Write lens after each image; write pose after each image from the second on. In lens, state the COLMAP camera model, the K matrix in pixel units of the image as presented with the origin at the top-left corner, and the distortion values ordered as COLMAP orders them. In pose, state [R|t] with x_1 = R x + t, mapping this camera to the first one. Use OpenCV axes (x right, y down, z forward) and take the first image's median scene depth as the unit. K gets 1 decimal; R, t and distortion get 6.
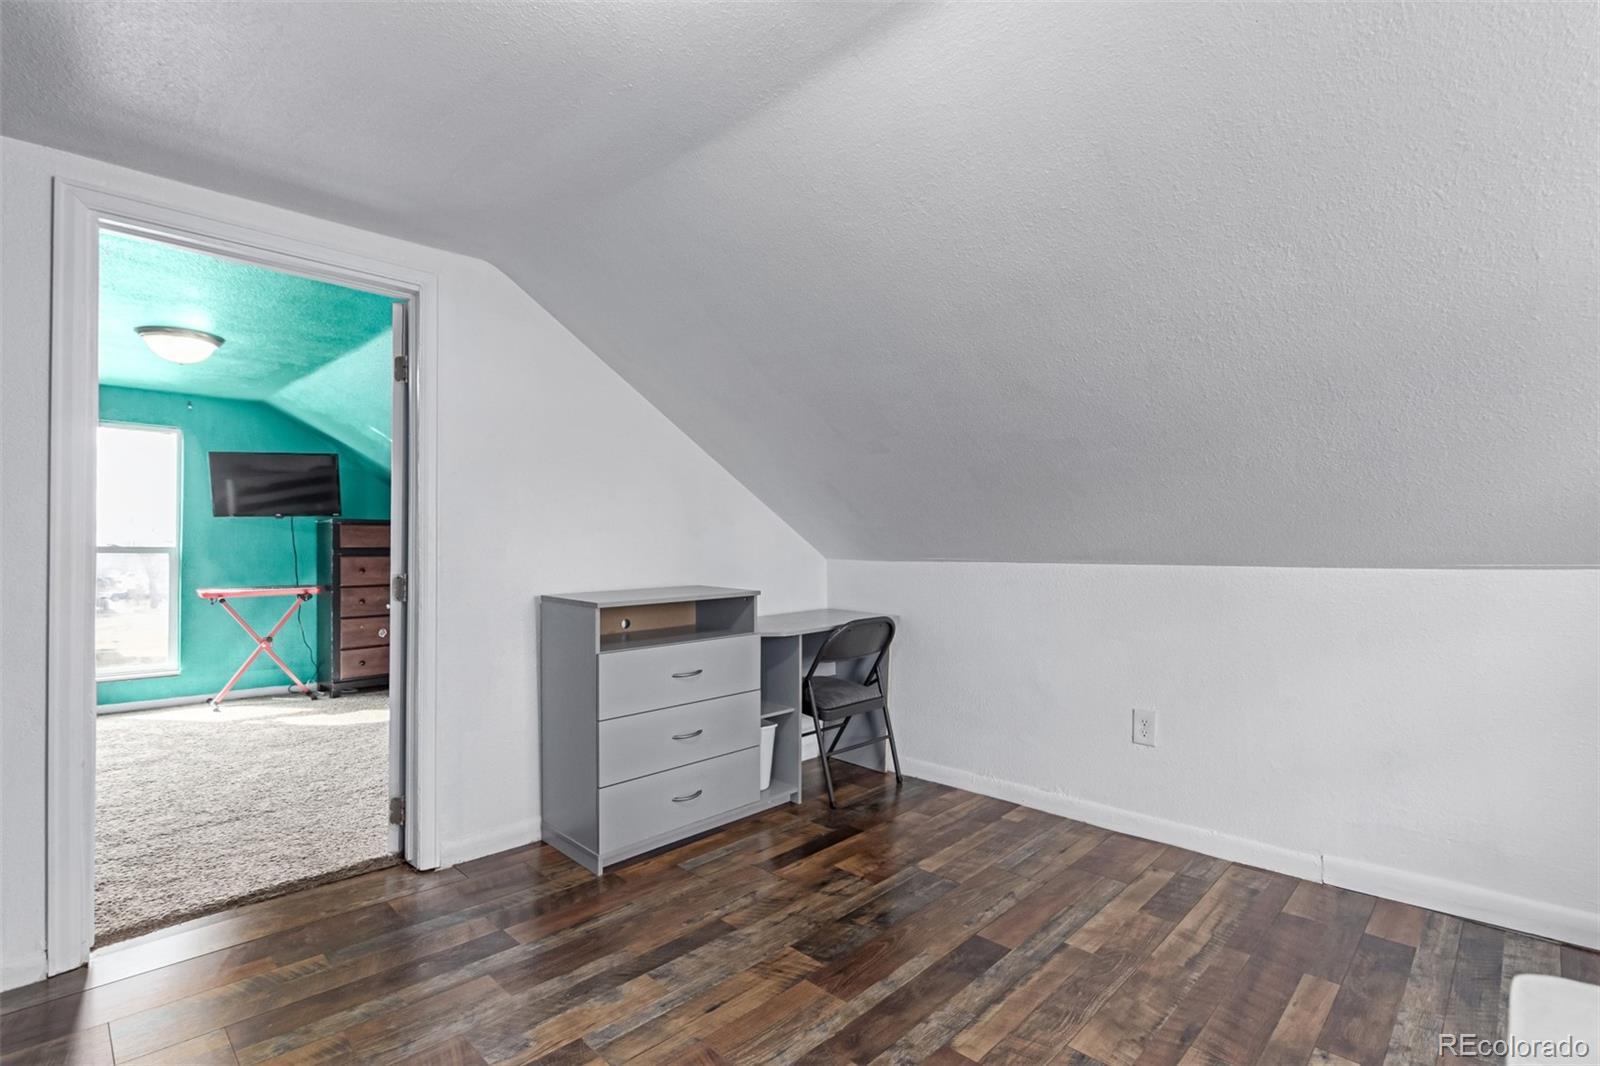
lens RADIAL K [[762.2, 0, 811.6], [0, 762.2, 540.8], [0, 0, 1]] dist [0.010721, -0.002022]
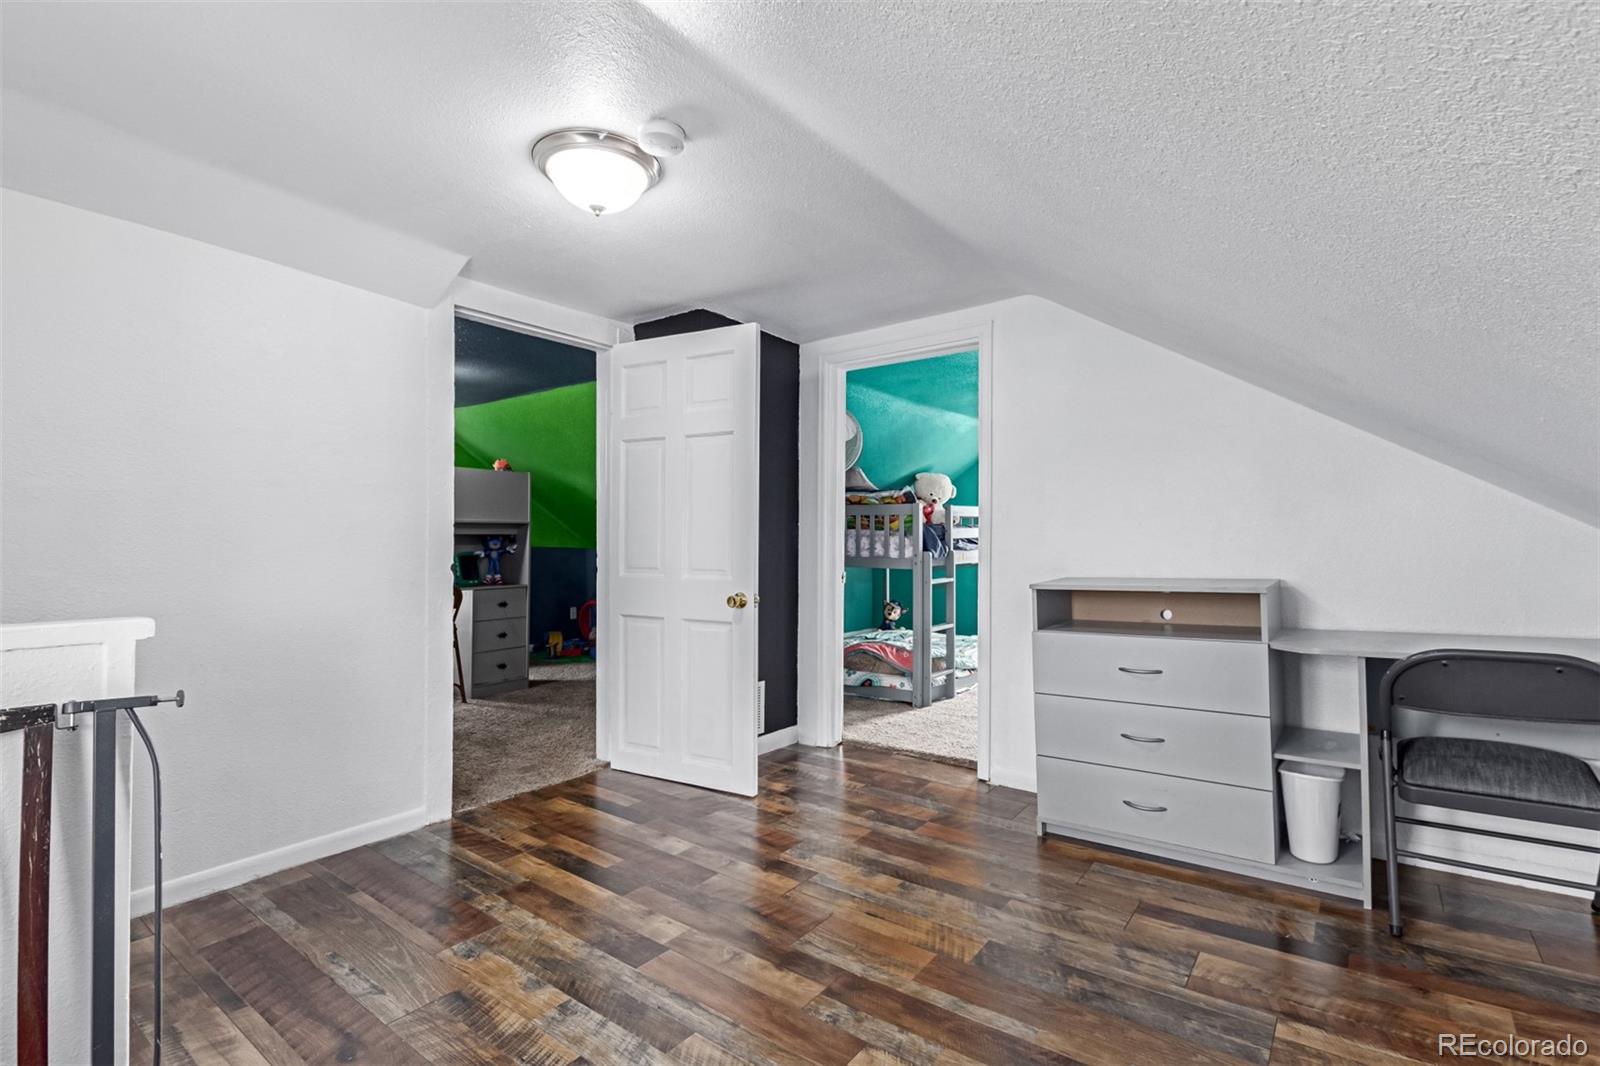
lens RADIAL K [[762.2, 0, 810.7], [0, 762.2, 533.5], [0, 0, 1]] dist [0.010721, -0.002022]
pose [[0.120269, -0.010602, -0.992685, 0.845628], [0.014947, 0.999849, -0.008868, 0.016565], [0.992629, -0.013771, 0.120409, 0.613125]]
